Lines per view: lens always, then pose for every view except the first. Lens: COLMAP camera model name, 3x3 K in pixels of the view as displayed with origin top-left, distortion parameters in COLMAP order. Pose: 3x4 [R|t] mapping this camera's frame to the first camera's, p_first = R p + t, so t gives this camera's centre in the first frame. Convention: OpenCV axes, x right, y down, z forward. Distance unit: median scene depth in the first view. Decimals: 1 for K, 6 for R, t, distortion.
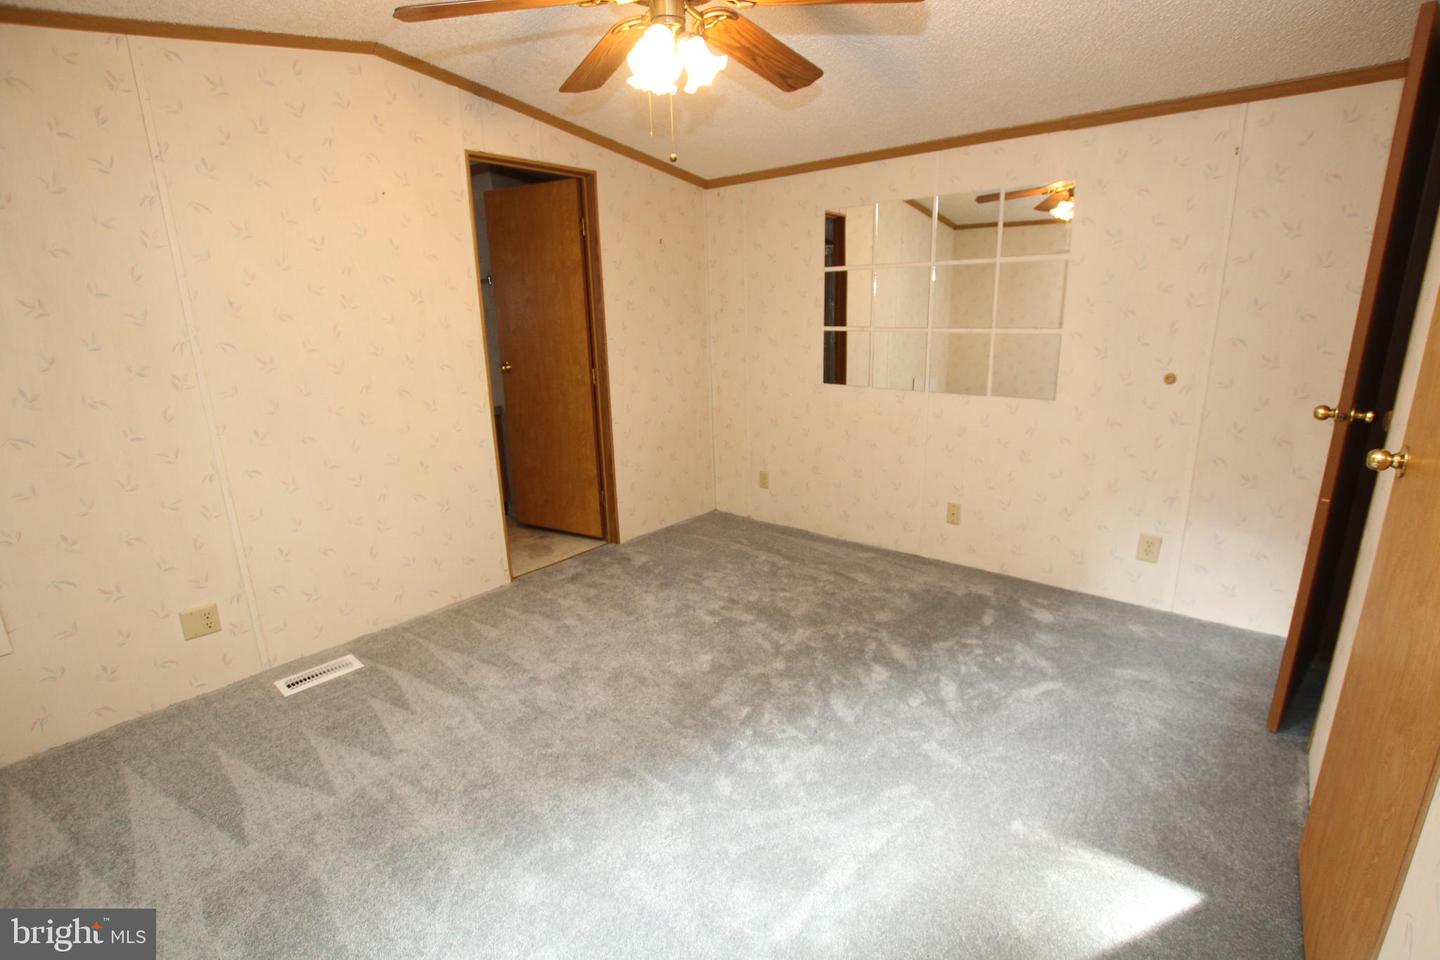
lens RADIAL K [[682.0, 0, 720.0], [0, 682.0, 480.0], [0, 0, 1]] dist [-0.027494, 0.001320]
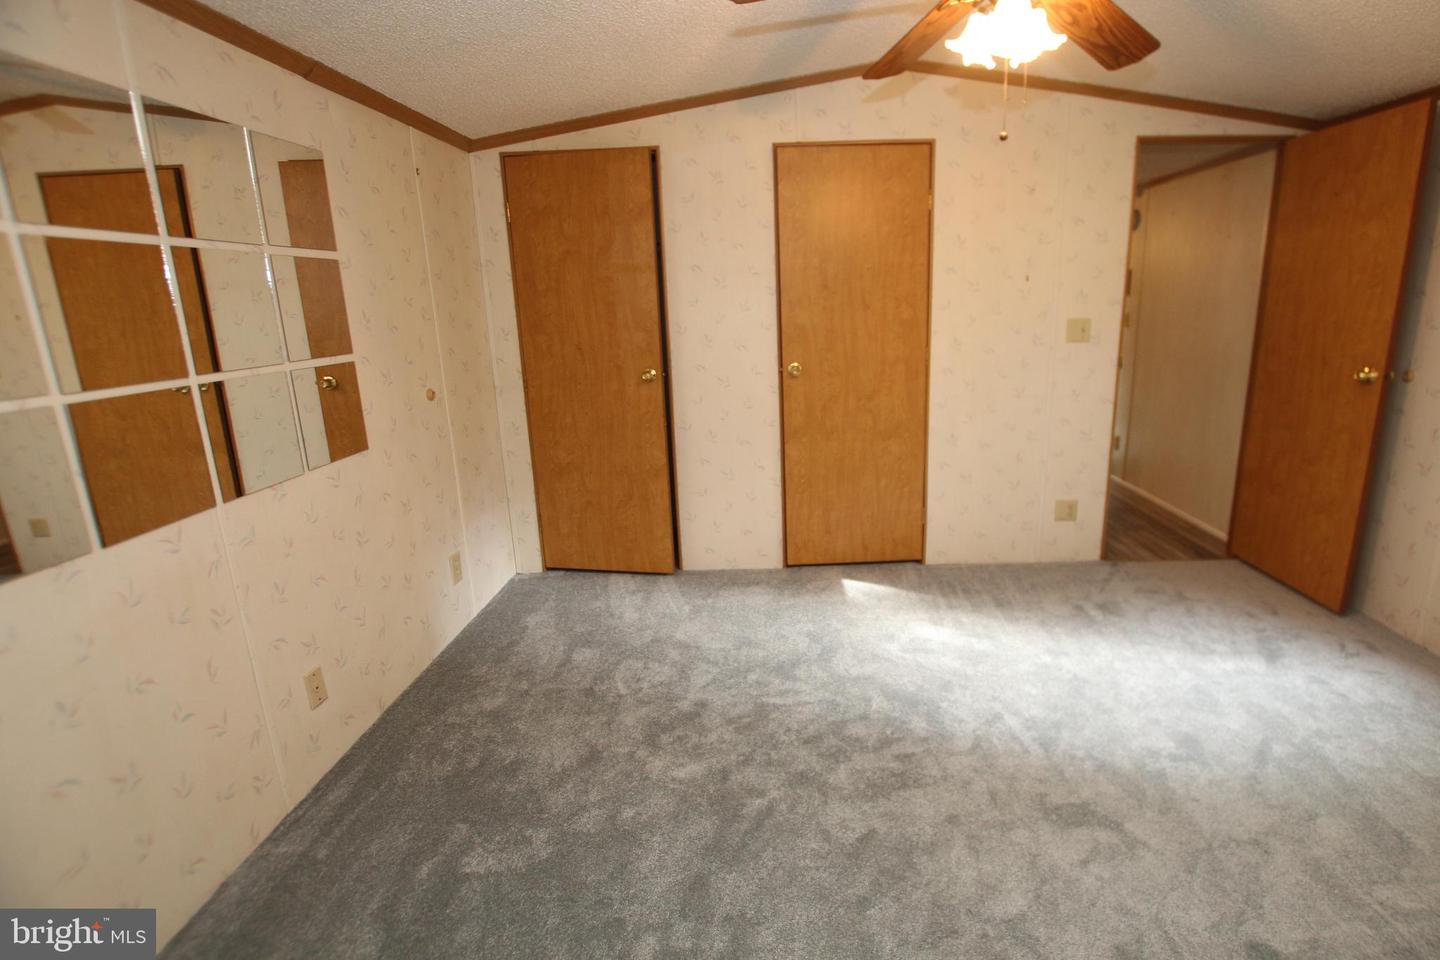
lens RADIAL K [[682.0, 0, 720.0], [0, 682.0, 480.0], [0, 0, 1]] dist [-0.027494, 0.001320]
pose [[-0.596161, -0.141857, 0.790233, -0.344359], [0.277572, 0.887155, 0.368660, -0.264682], [-0.753356, 0.439127, -0.489512, 1.124198]]
